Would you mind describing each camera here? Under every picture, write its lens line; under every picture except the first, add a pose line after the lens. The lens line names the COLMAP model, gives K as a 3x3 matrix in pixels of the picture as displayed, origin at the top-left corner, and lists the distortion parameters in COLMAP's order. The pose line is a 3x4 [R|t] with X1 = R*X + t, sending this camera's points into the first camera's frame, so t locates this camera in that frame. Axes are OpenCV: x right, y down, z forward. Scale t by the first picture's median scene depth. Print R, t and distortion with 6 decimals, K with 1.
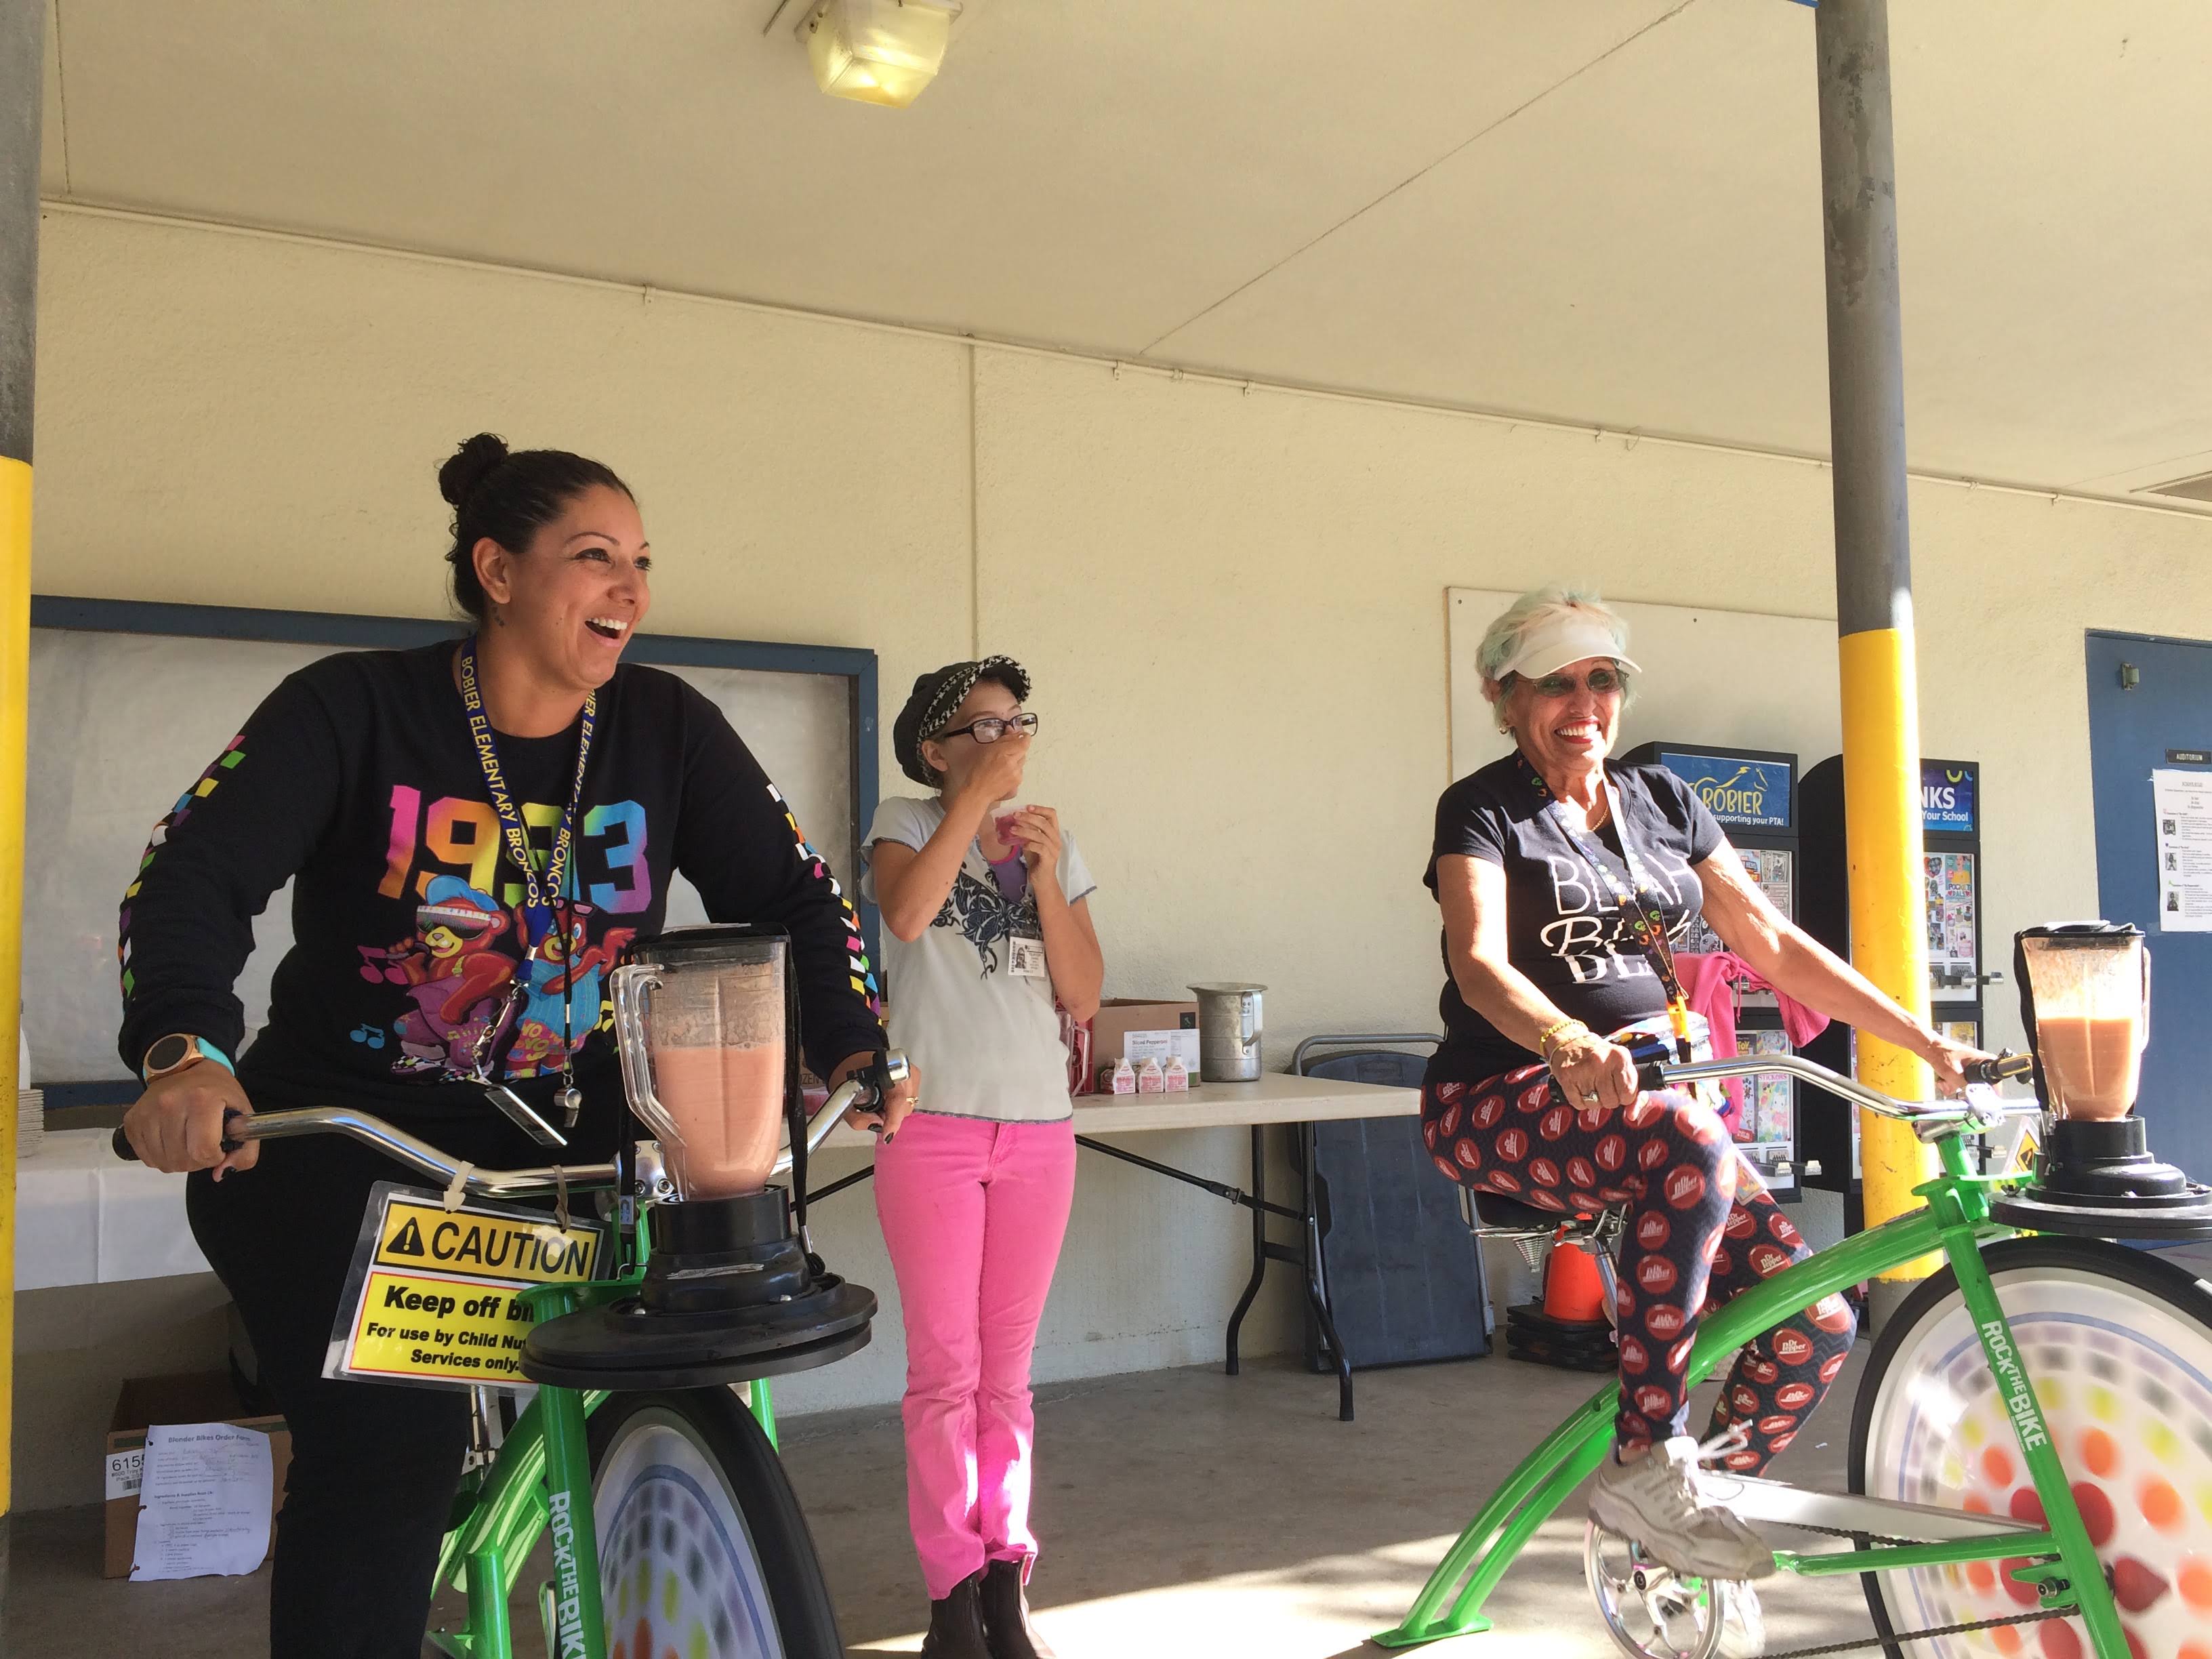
lens RADIAL K [[1909.1, 0, 1072.9], [0, 1909.1, 833.9], [0, 0, 1]] dist [0.121788, -0.158316]
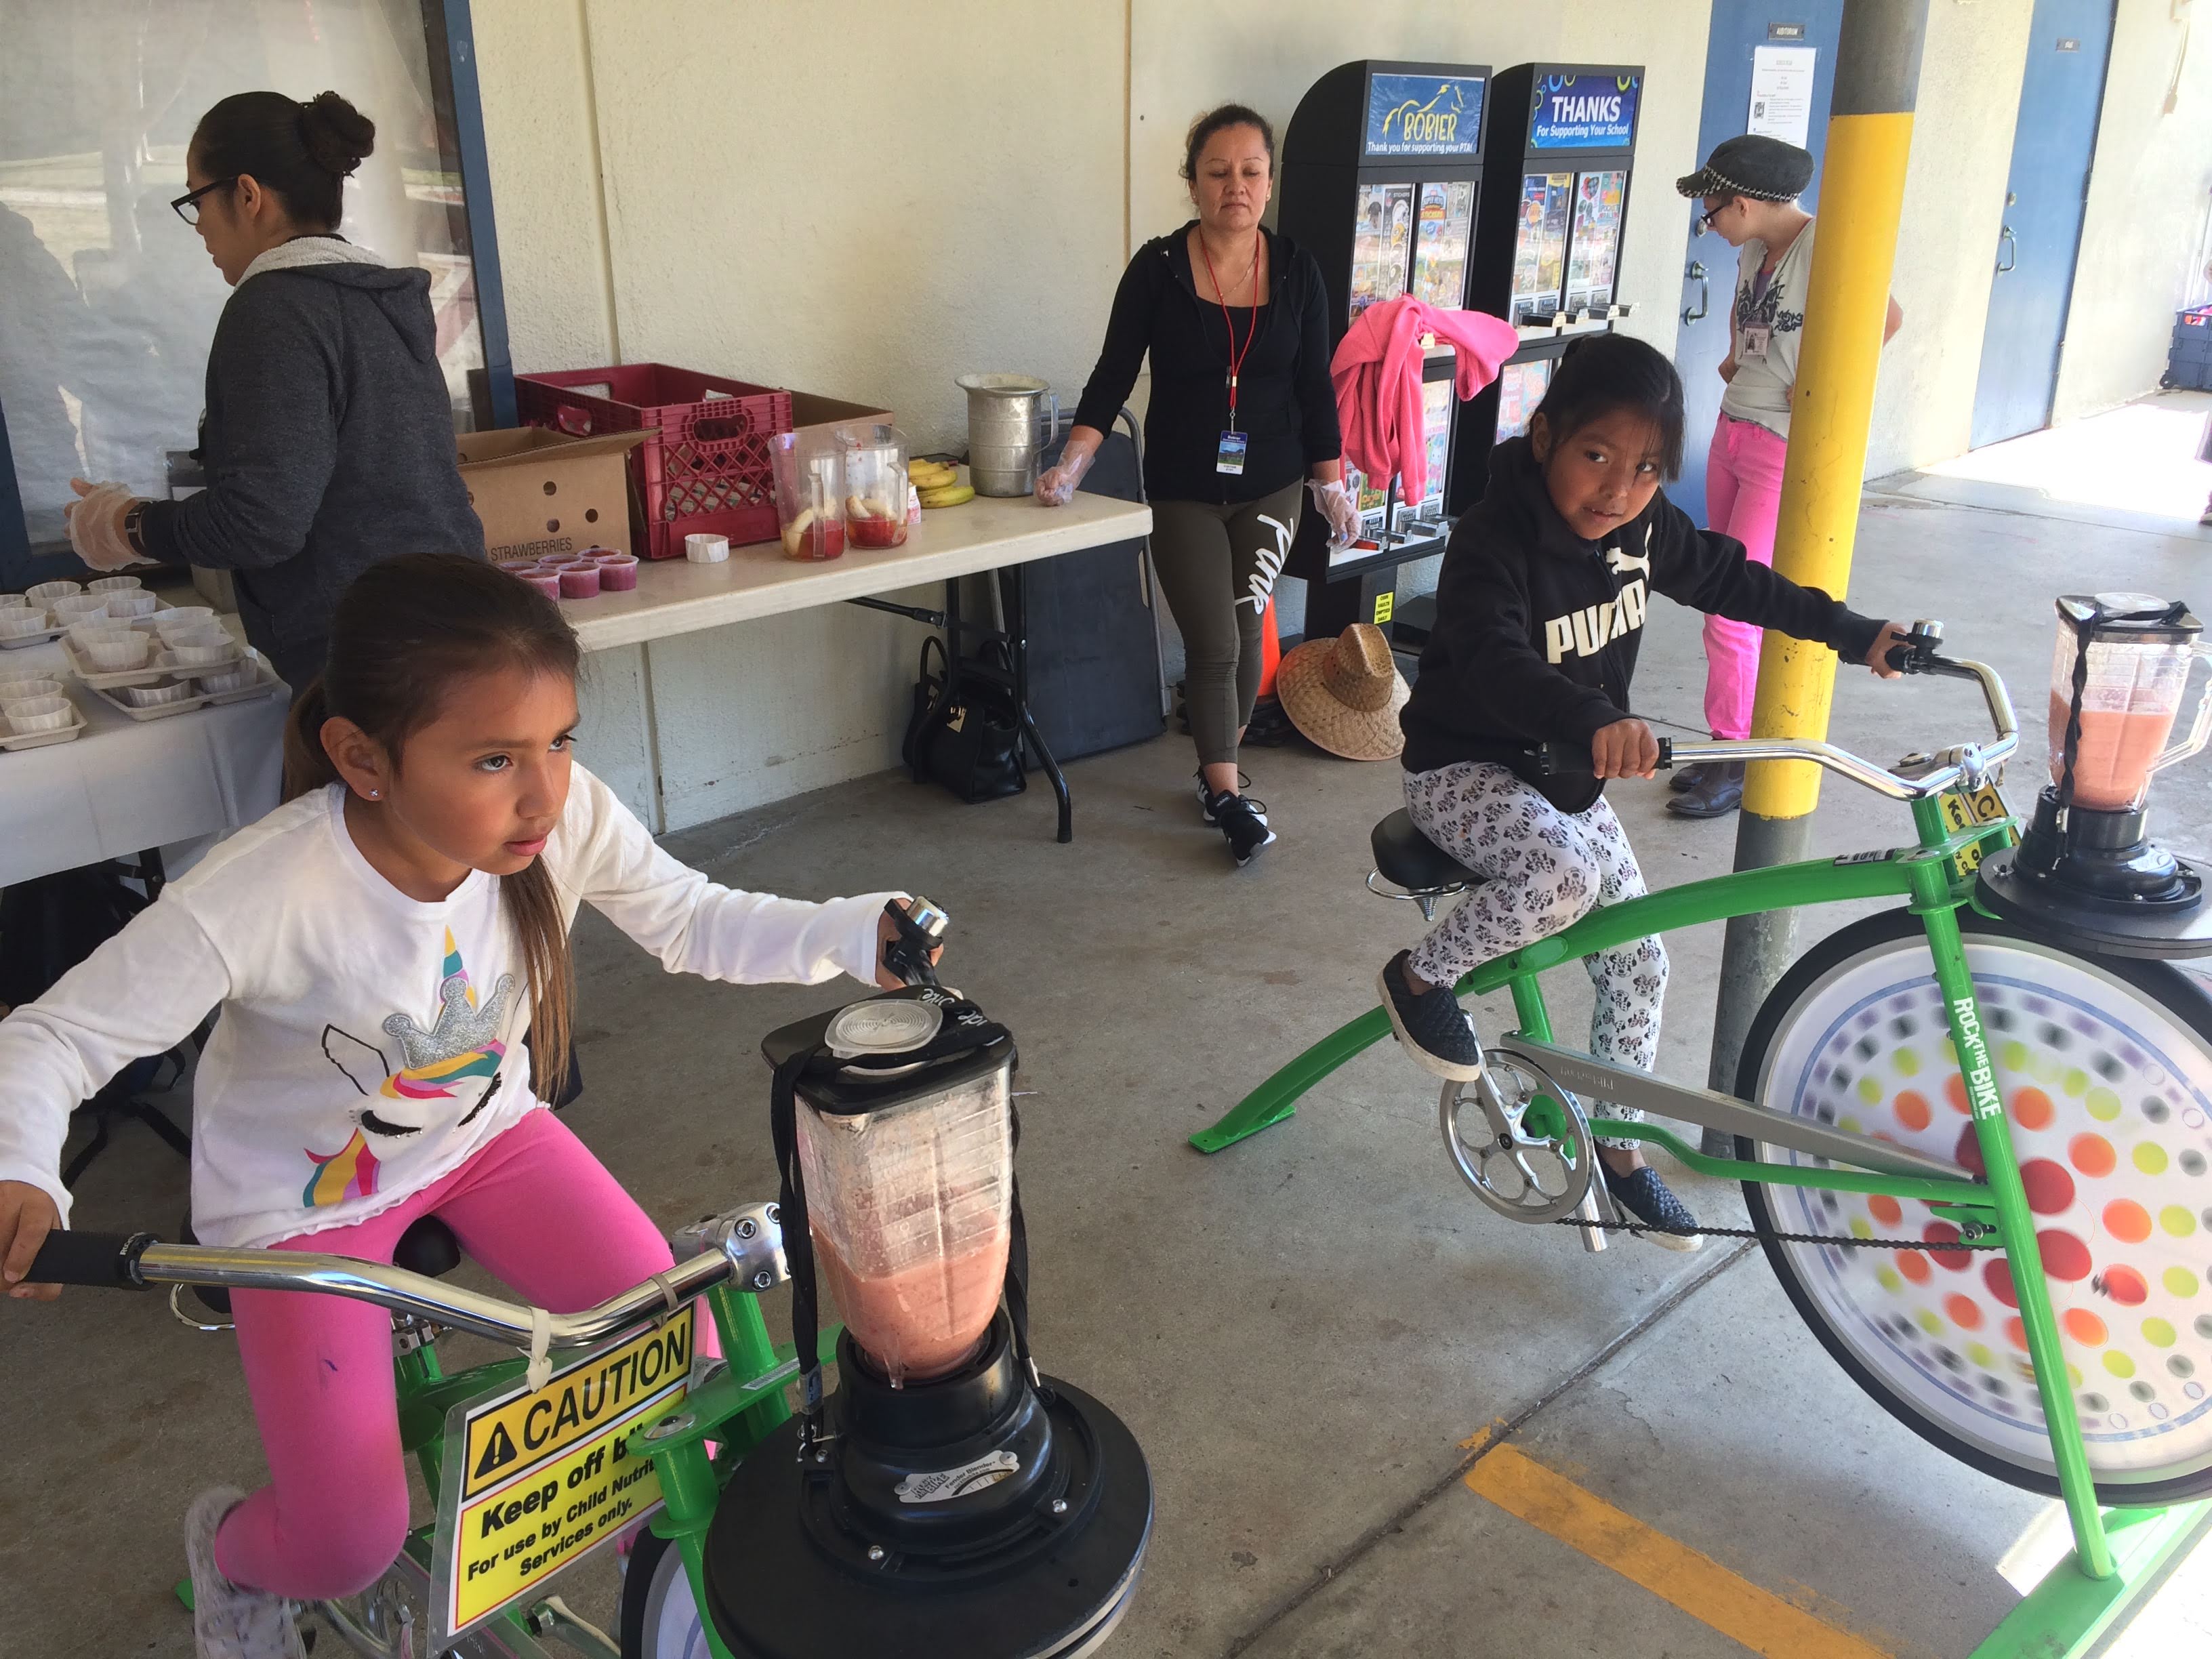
lens RADIAL K [[1884.6, 0, 1081.9], [0, 1884.6, 834.3], [0, 0, 1]] dist [0.091899, -0.113594]
pose [[0.956747, -0.097084, 0.274243, -0.103715], [-0.025849, 0.910577, 0.412531, -0.089261], [-0.289769, -0.401777, 0.868683, 0.151917]]
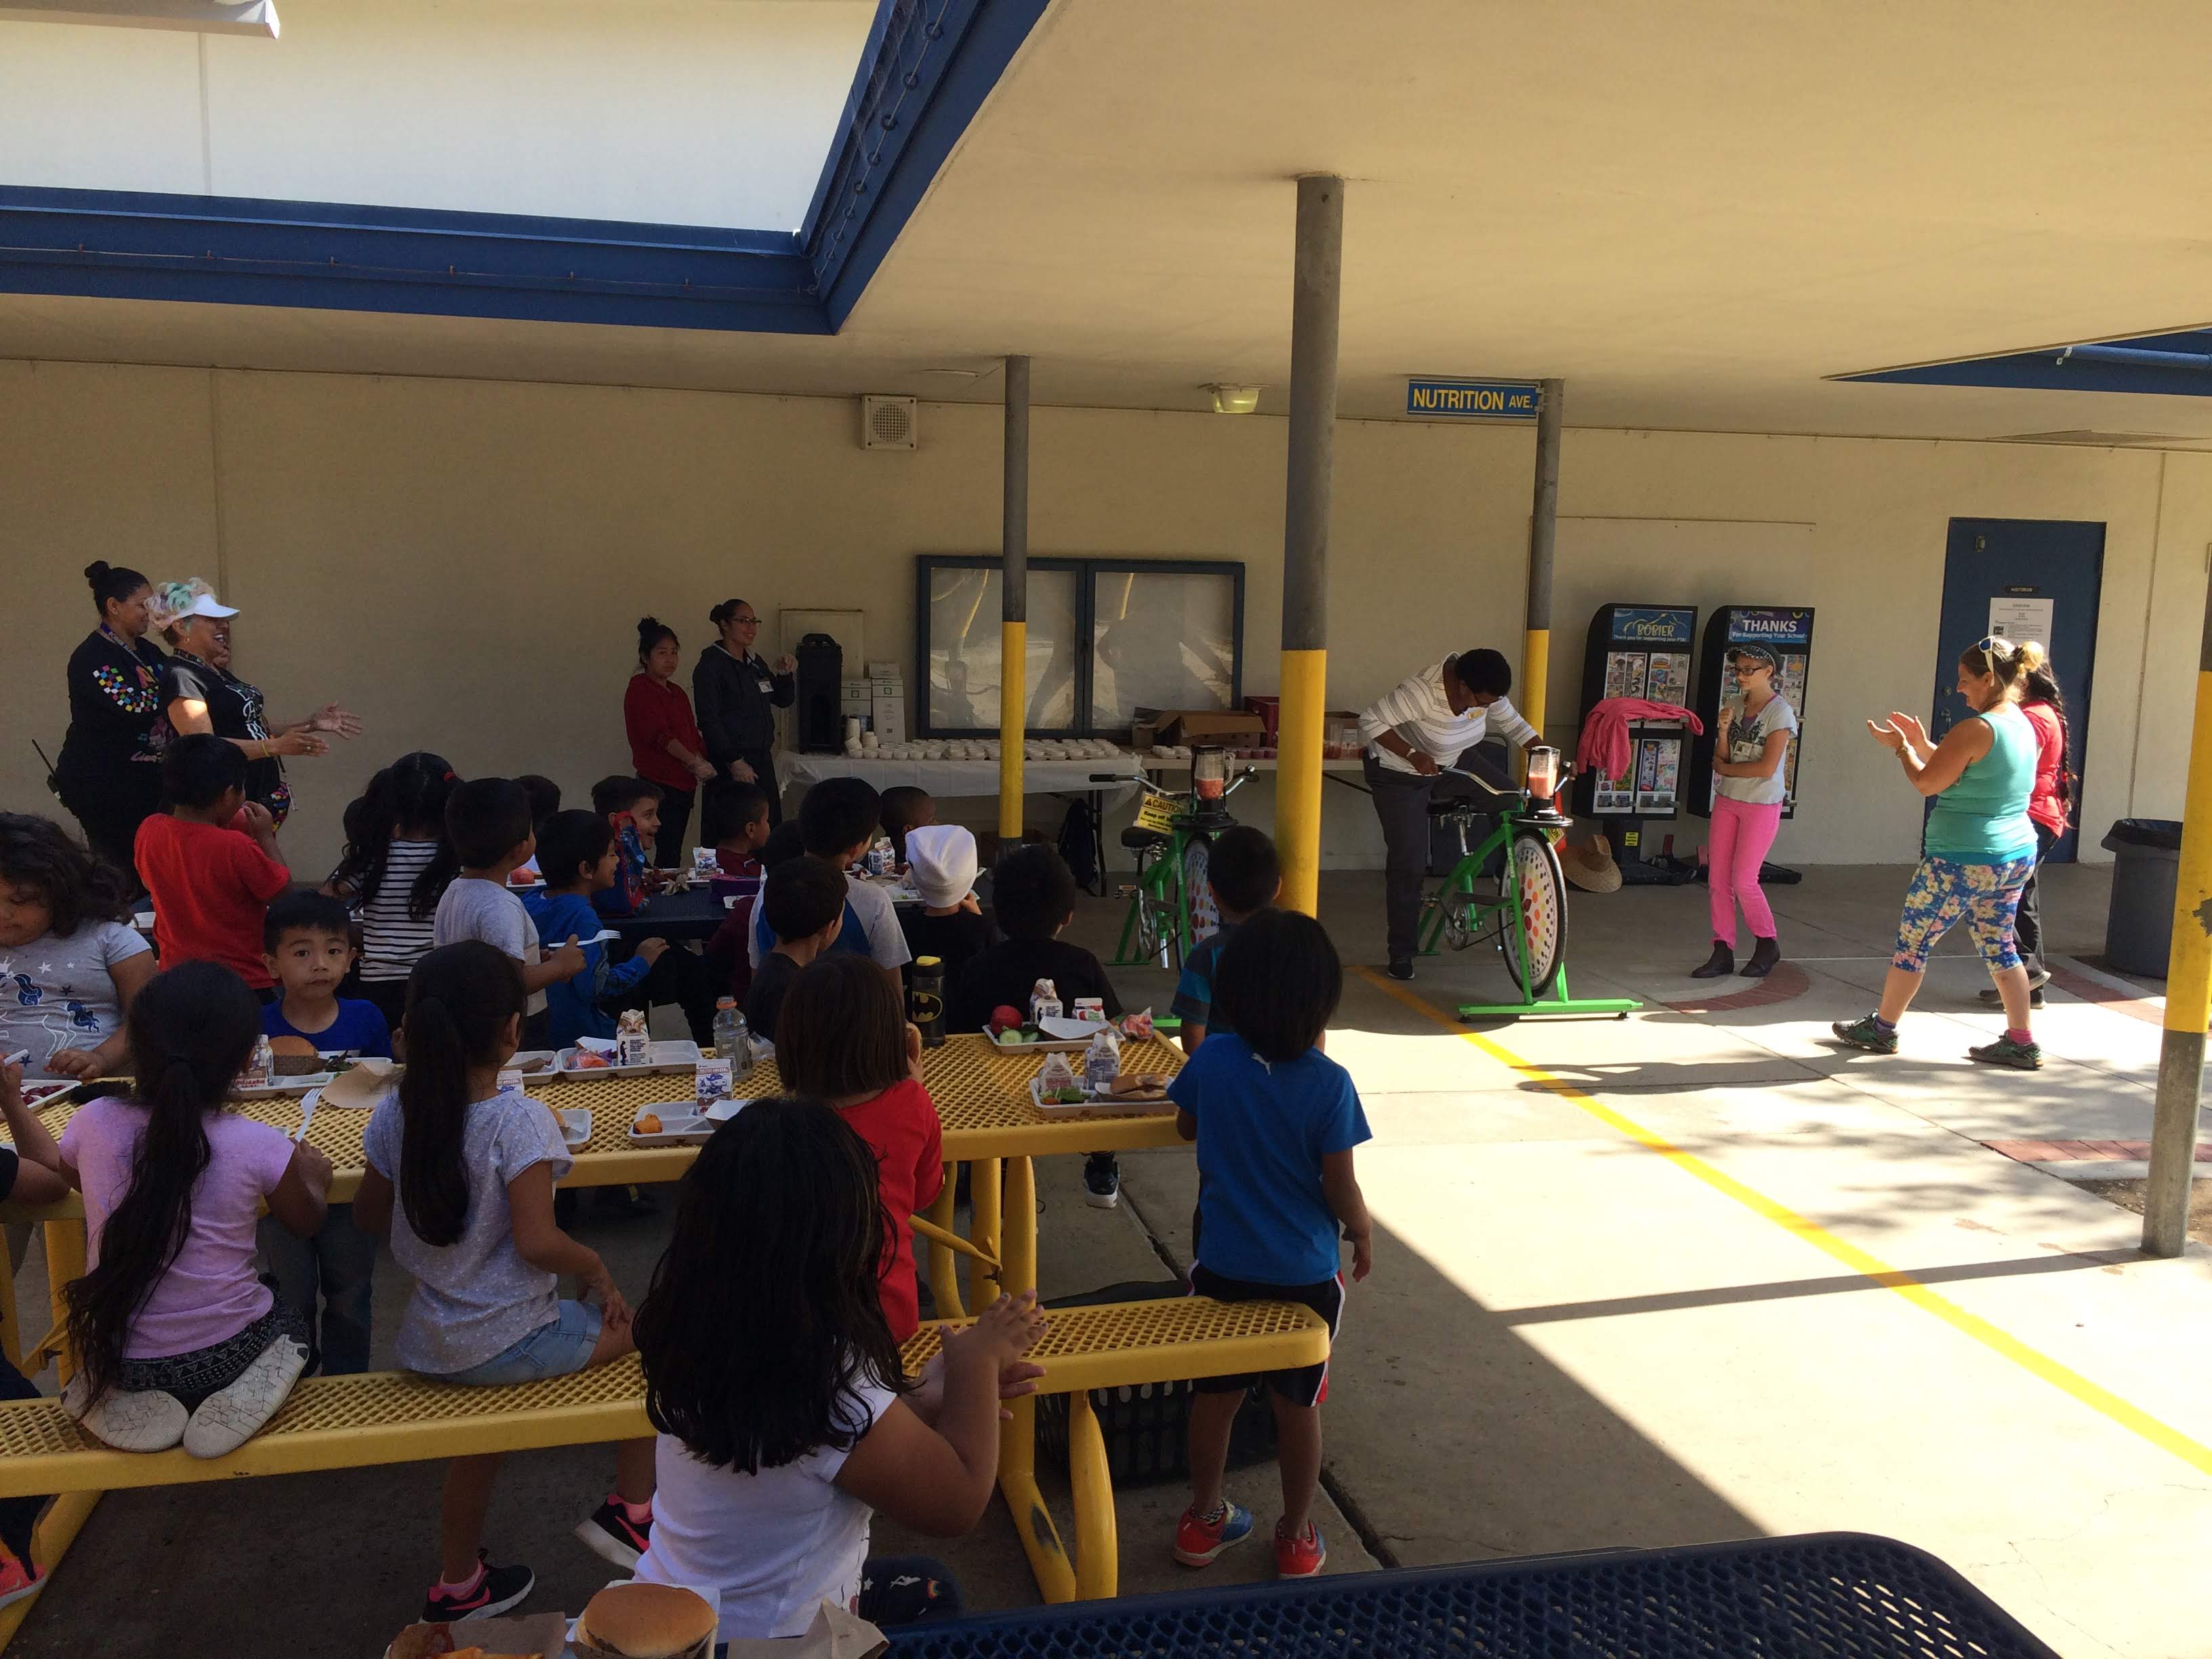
lens RADIAL K [[1884.6, 0, 1081.9], [0, 1884.6, 834.3], [0, 0, 1]] dist [0.091899, -0.113594]
pose [[0.967247, 0.069312, -0.244190, 0.286041], [-0.018624, 0.978783, 0.204050, -0.233886], [0.253152, -0.192819, 0.948016, -1.291007]]
